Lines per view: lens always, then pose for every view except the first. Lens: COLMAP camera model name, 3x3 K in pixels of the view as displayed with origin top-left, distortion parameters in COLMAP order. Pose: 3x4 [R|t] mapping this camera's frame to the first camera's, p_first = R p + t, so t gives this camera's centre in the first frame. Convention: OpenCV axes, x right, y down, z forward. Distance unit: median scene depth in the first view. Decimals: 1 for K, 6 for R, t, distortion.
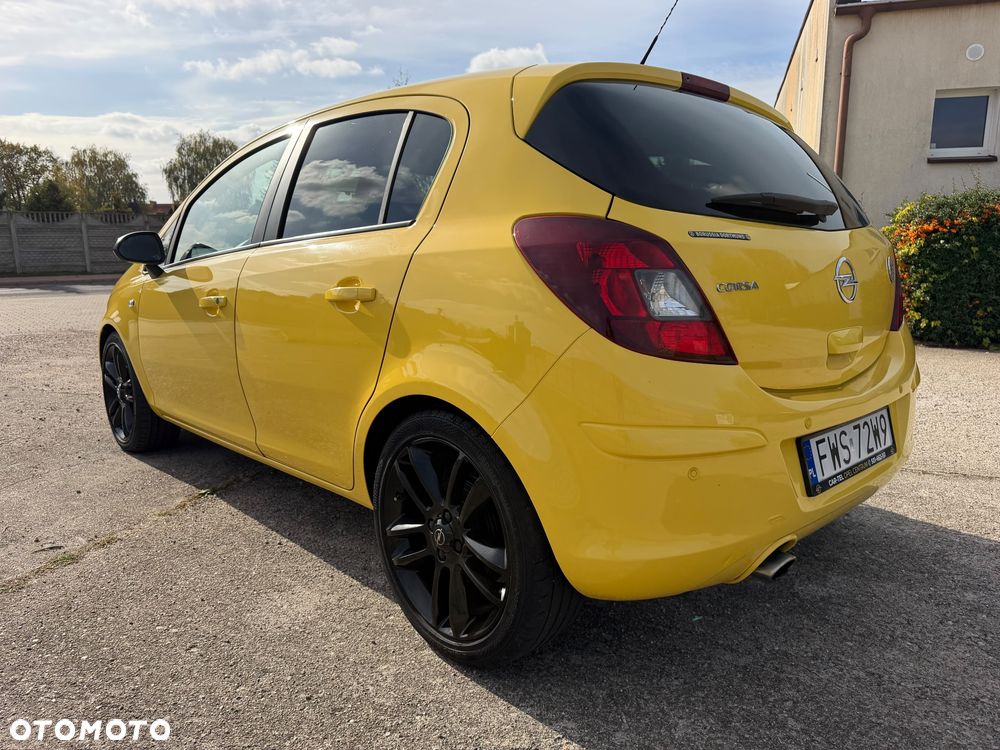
lens RADIAL K [[706.4, 0, 491.9], [0, 706.4, 366.6], [0, 0, 1]] dist [0.028242, -0.038519]
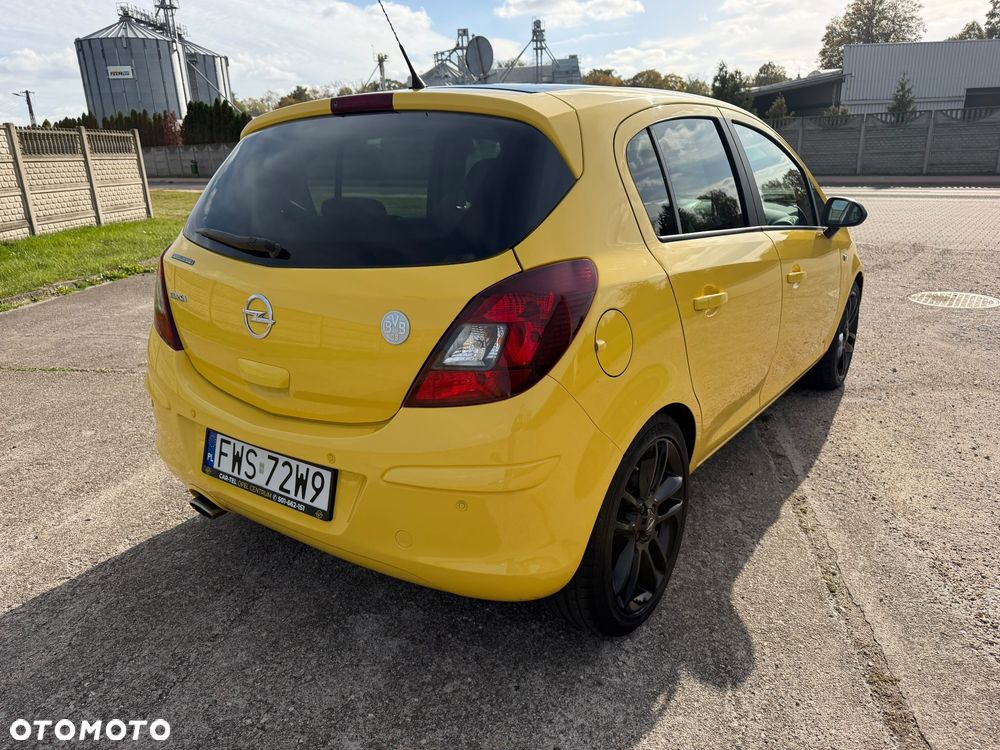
lens RADIAL K [[706.4, 0, 504.2], [0, 706.4, 375.8], [0, 0, 1]] dist [0.028242, -0.038519]
pose [[0.212180, 0.292207, -0.932521, 1.018570], [-0.133686, 0.953956, 0.268506, -0.237165], [0.968043, 0.067693, 0.241474, 0.718641]]
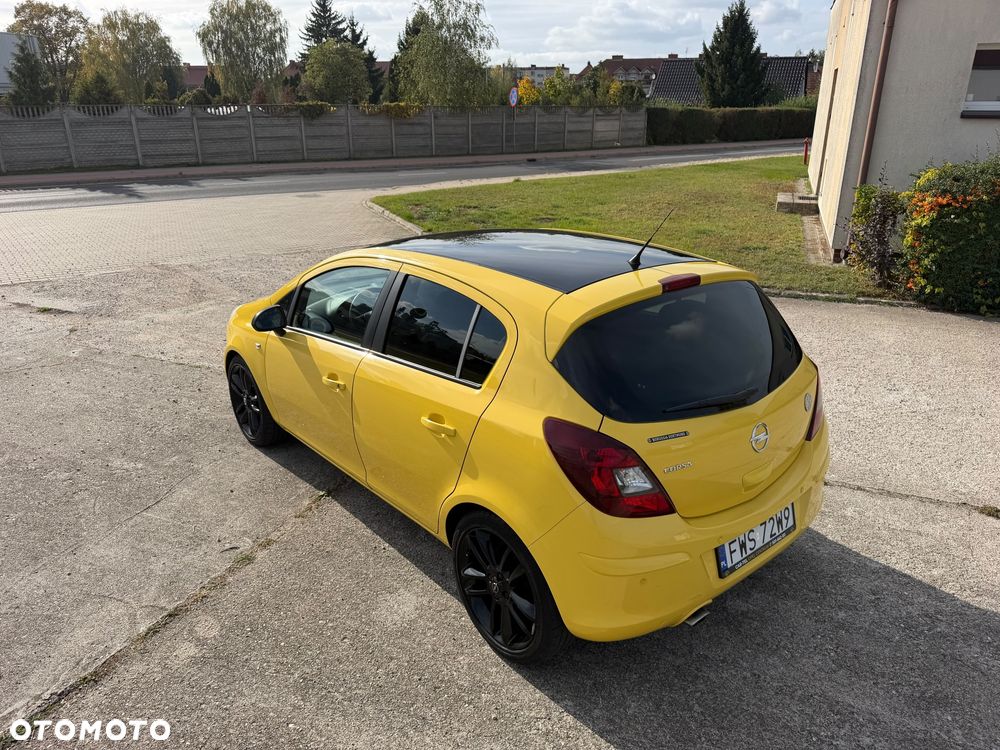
lens RADIAL K [[706.4, 0, 502.0], [0, 706.4, 363.1], [0, 0, 1]] dist [0.028242, -0.038519]
pose [[0.998957, 0.019443, -0.041312, -0.000477], [-0.011994, 0.984769, 0.173453, -0.352248], [0.044056, -0.172777, 0.983975, -0.332981]]
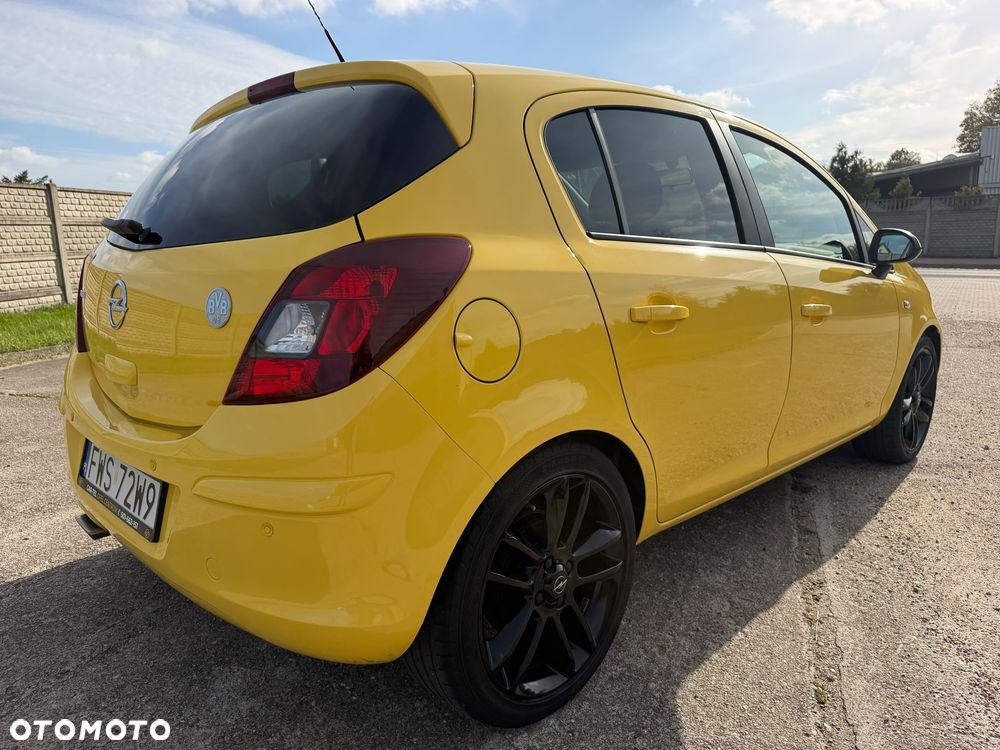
lens RADIAL K [[706.4, 0, 504.0], [0, 706.4, 376.2], [0, 0, 1]] dist [0.028242, -0.038519]
pose [[0.051760, 0.194735, -0.979489, 0.944414], [-0.148607, 0.971386, 0.185271, -0.180377], [0.987541, 0.135969, 0.079218, 0.935967]]
